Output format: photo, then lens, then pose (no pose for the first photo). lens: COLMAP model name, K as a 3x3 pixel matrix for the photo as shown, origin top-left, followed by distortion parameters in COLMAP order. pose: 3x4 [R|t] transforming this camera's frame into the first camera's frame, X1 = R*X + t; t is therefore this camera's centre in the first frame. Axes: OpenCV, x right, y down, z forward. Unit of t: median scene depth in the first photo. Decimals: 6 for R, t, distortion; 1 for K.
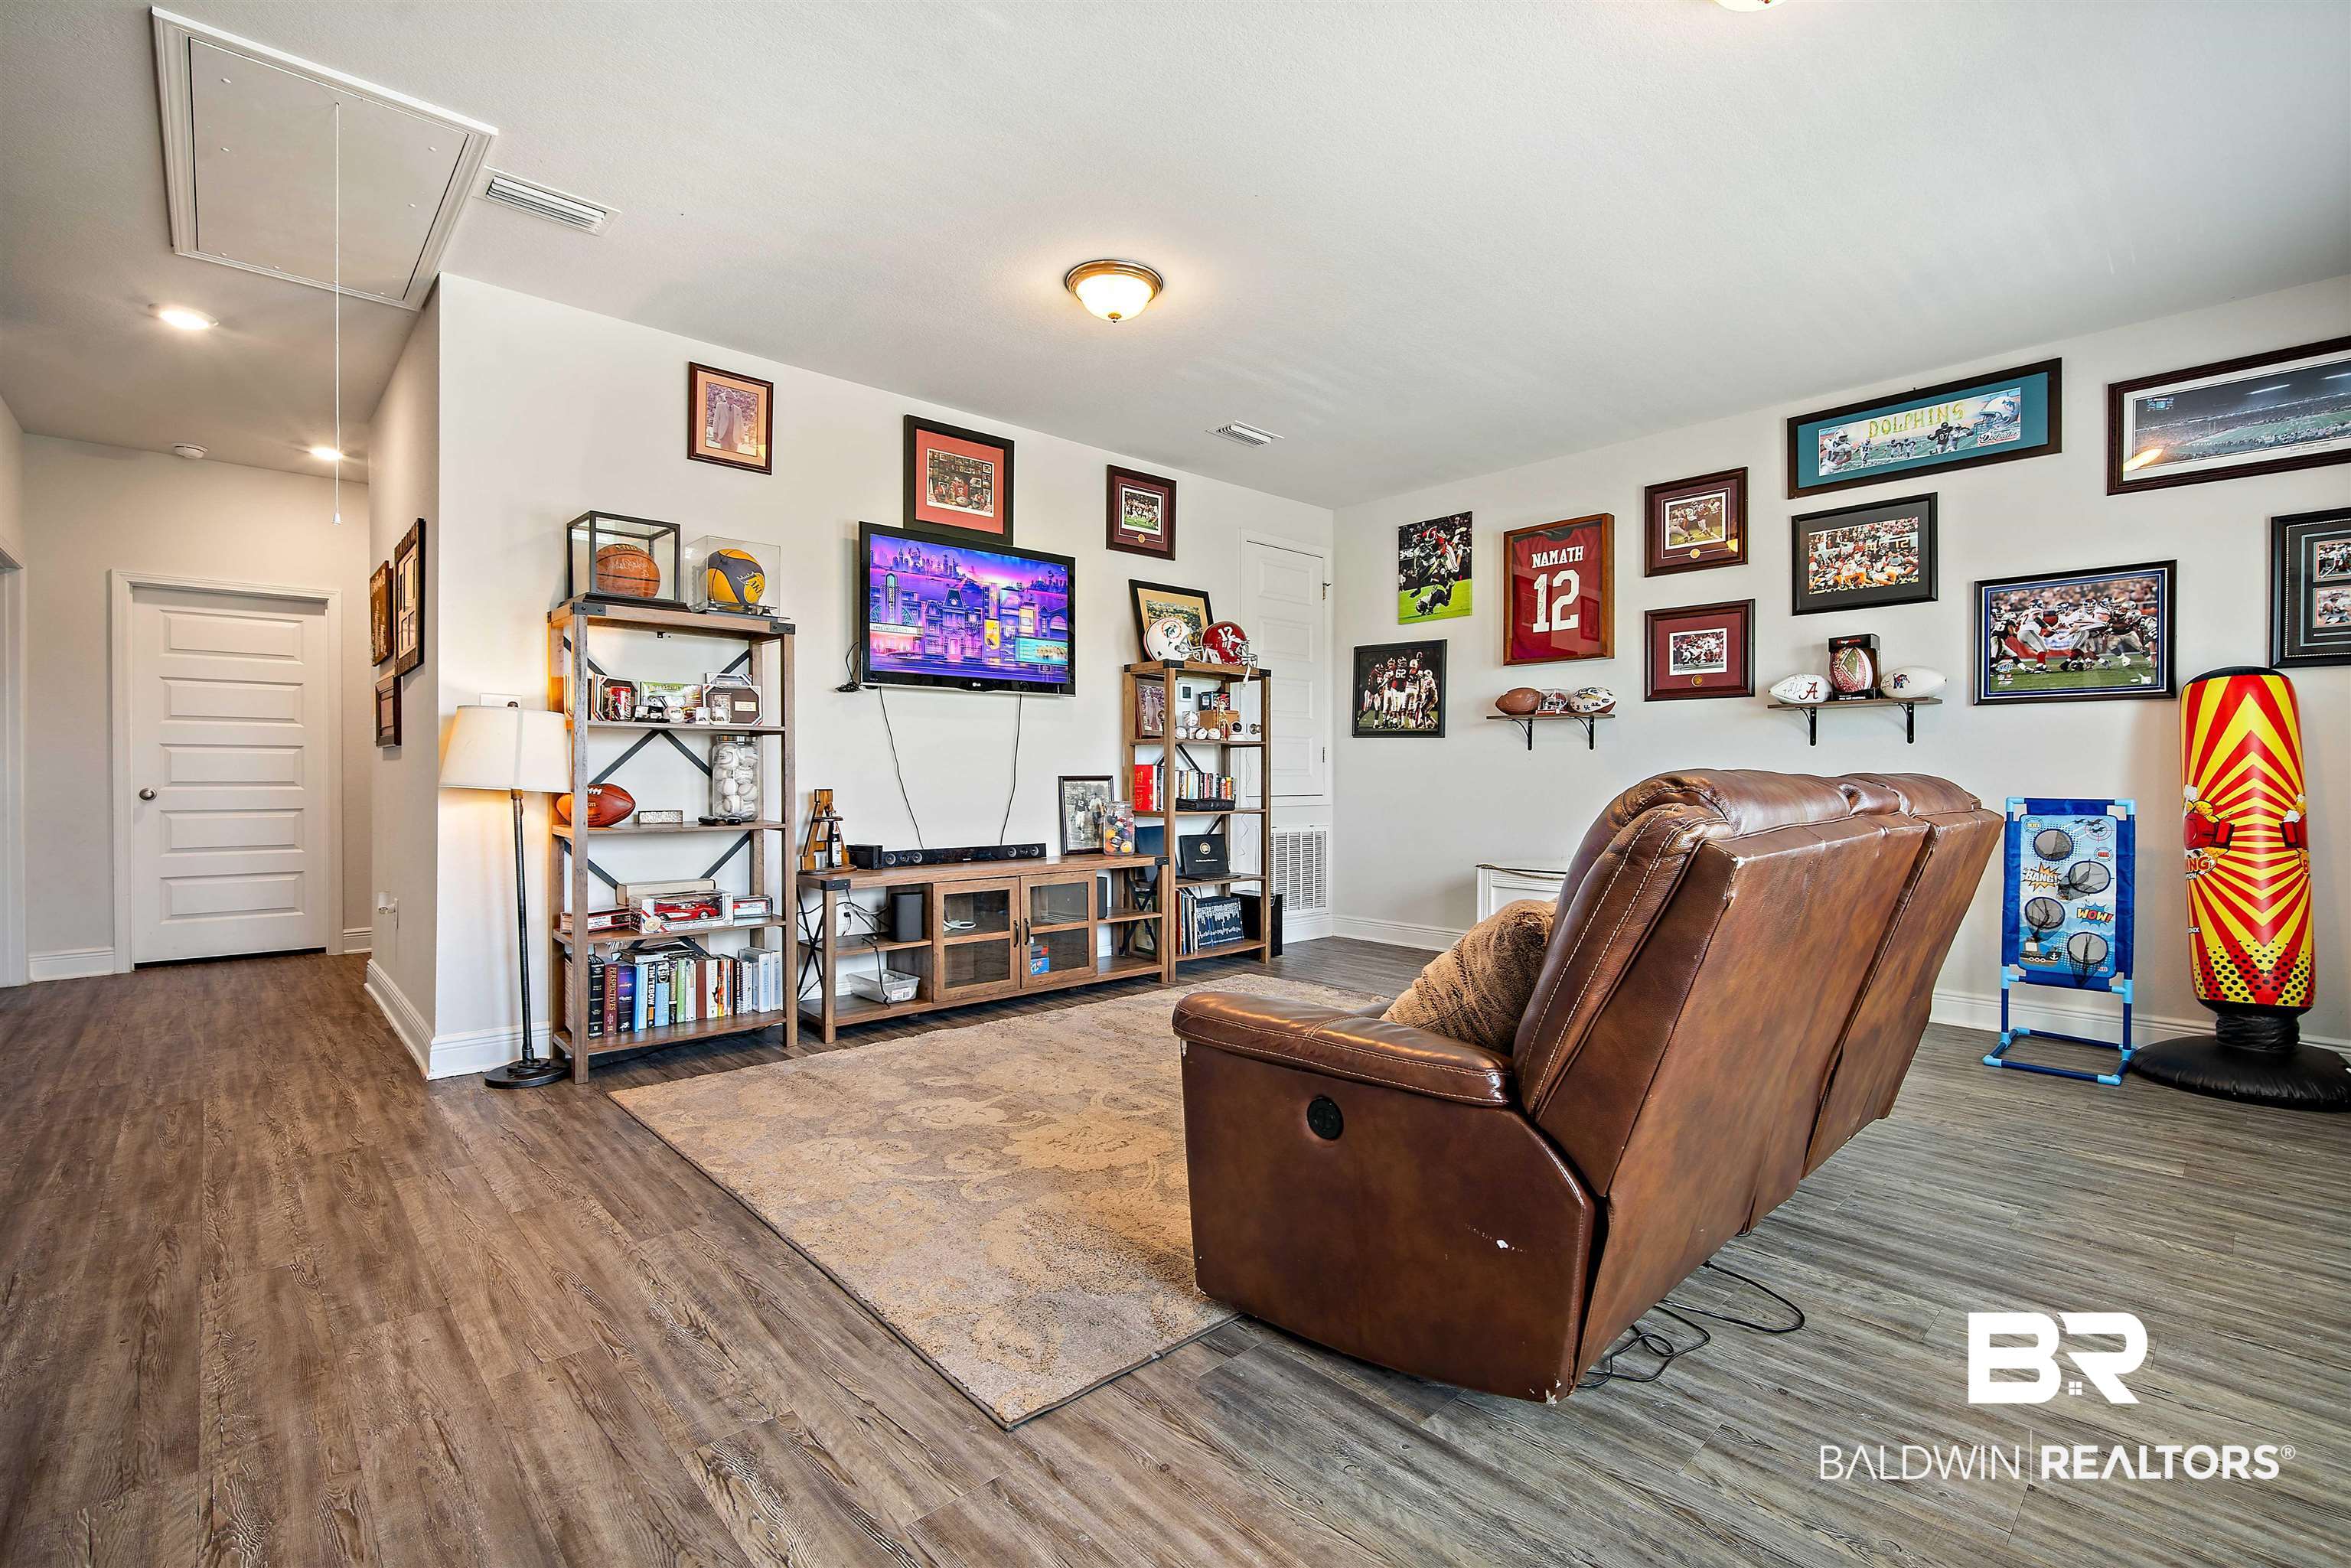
lens RADIAL K [[1037.5, 0, 1177.0], [0, 1037.5, 797.6], [0, 0, 1]] dist [-0.014947, 0.004584]
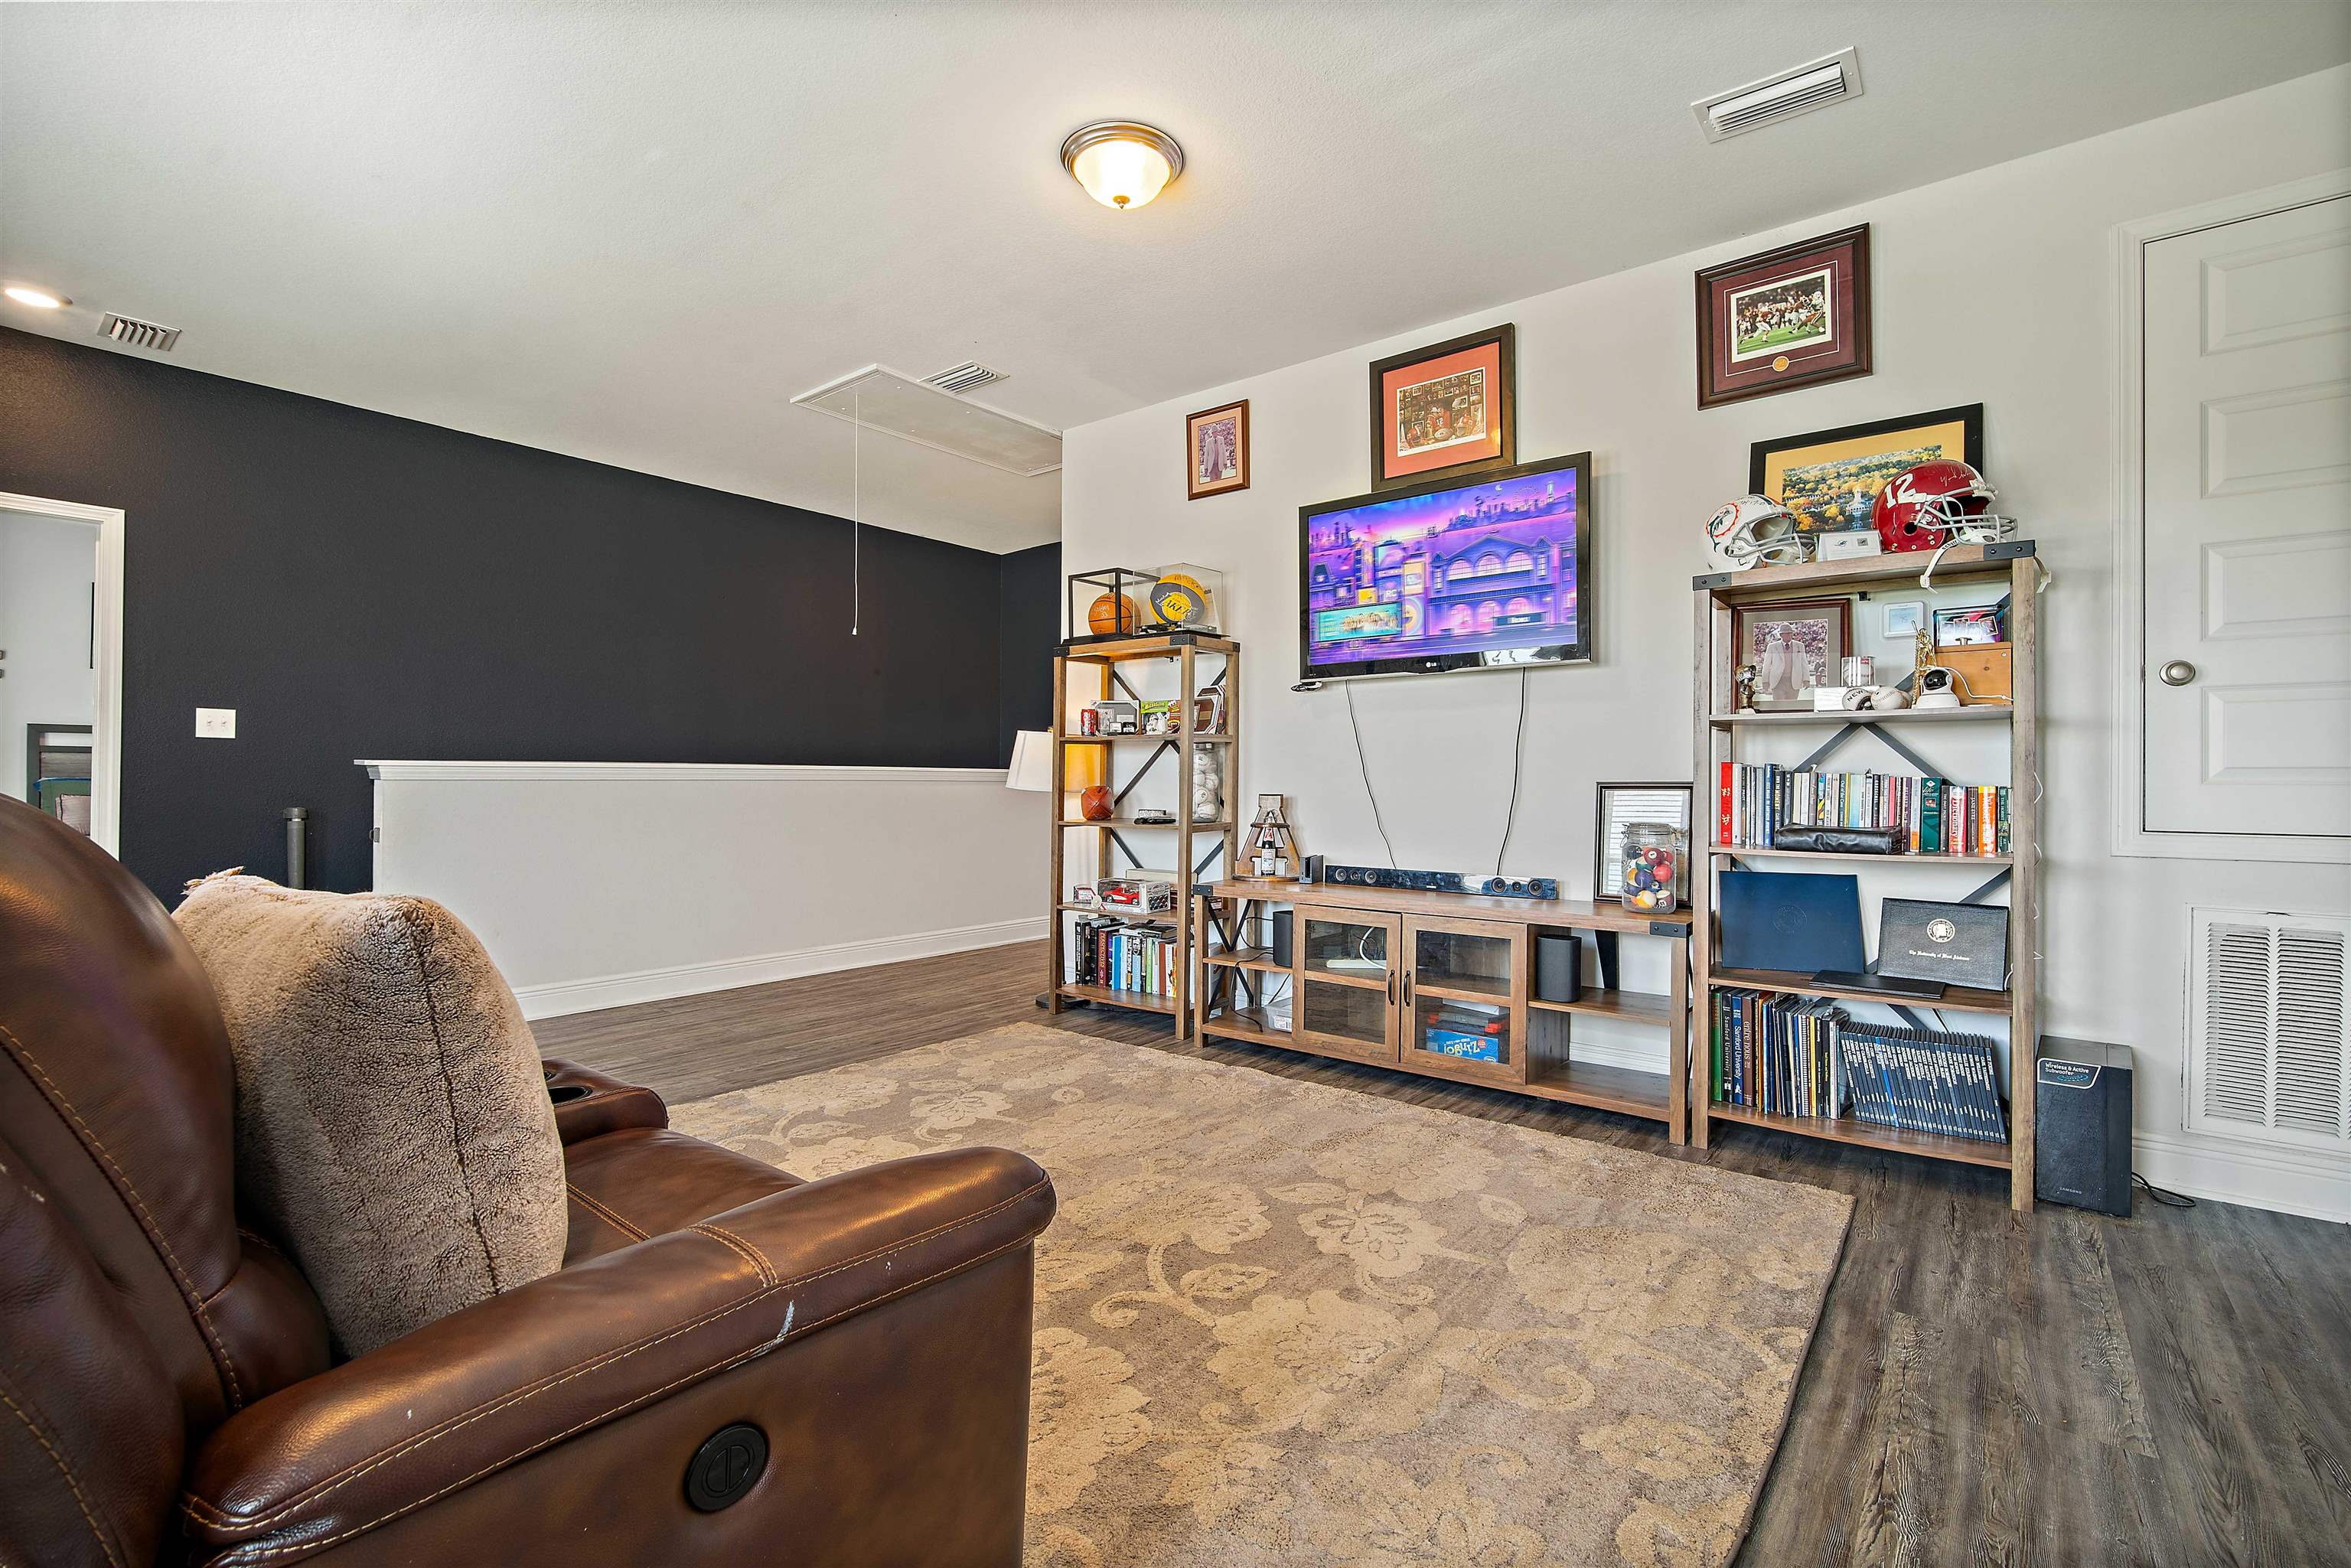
lens RADIAL K [[1027.7, 0, 1188.3], [0, 1027.7, 781.5], [0, 0, 1]] dist [-0.008021, 0.000510]
pose [[0.168553, 0.001534, -0.985691, 0.634896], [-0.025110, 0.999681, -0.002738, -0.016290], [0.985373, 0.025213, 0.168537, 0.811292]]
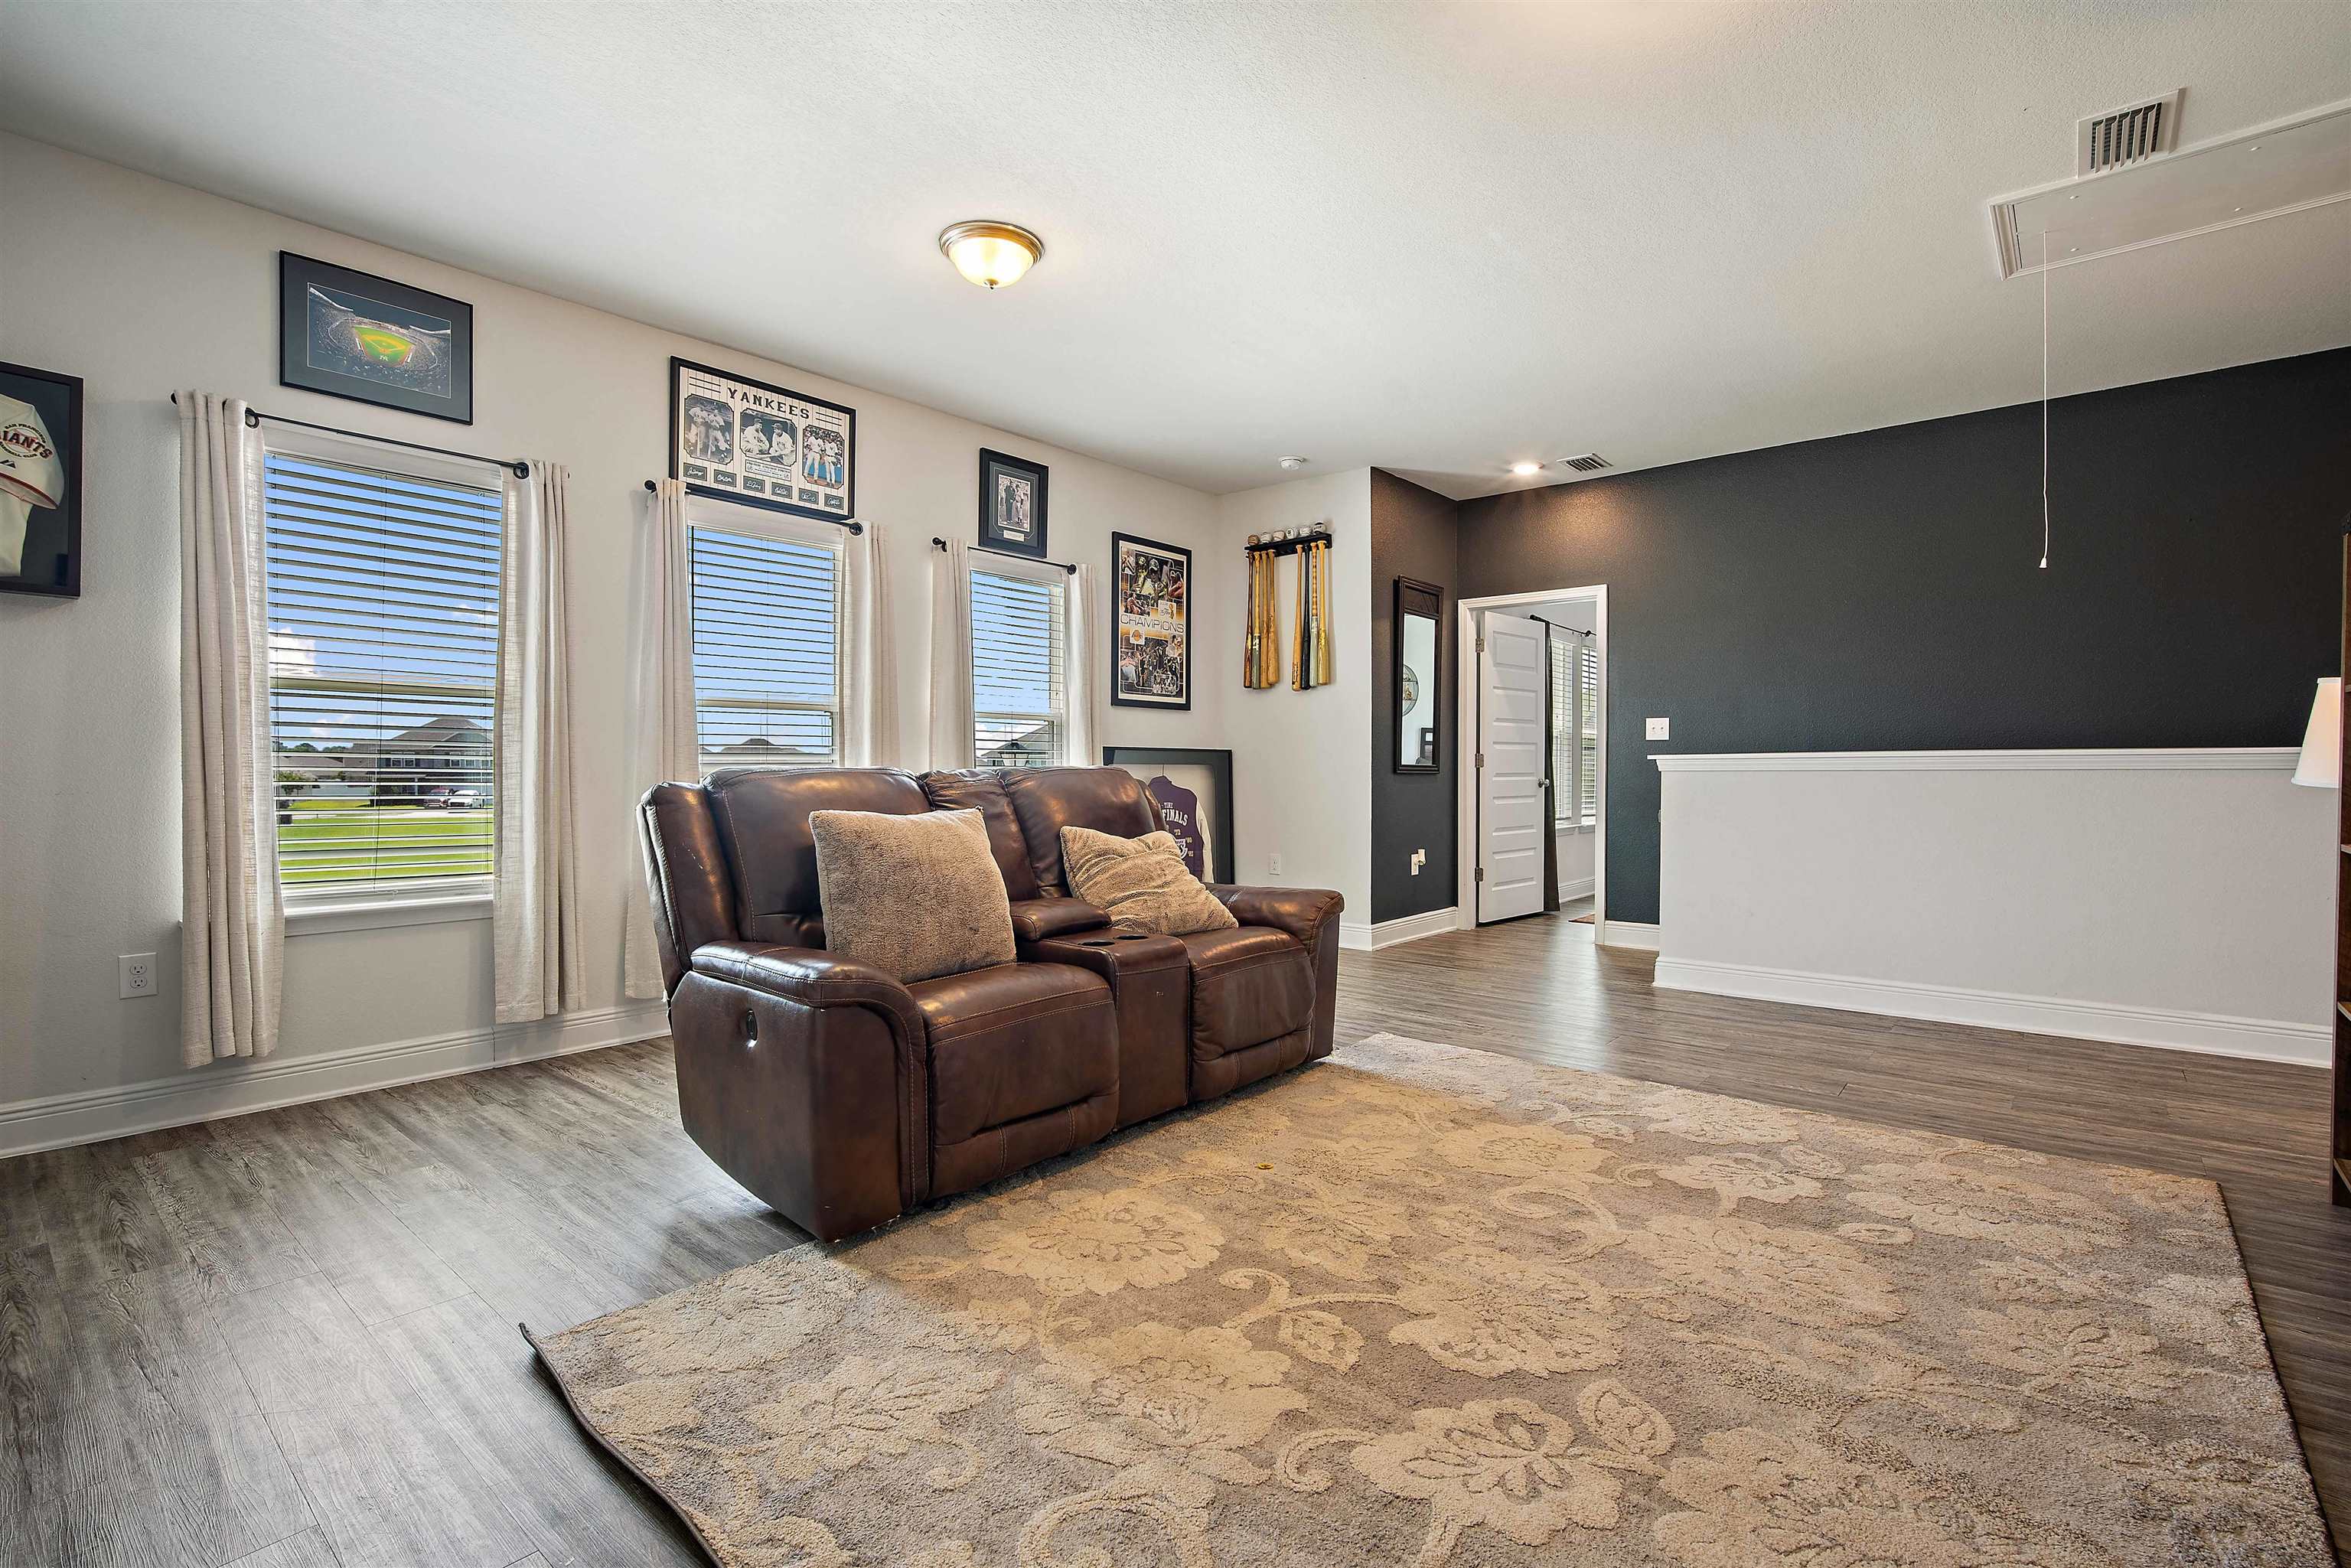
lens RADIAL K [[1059.7, 0, 1190.4], [0, 1059.7, 781.8], [0, 0, 1]] dist [-0.019301, 0.006242]
pose [[-0.990273, 0.002637, -0.139113, 0.251851], [-0.001796, 0.999495, 0.031733, -0.026421], [0.139126, 0.031674, -0.989768, 1.365599]]
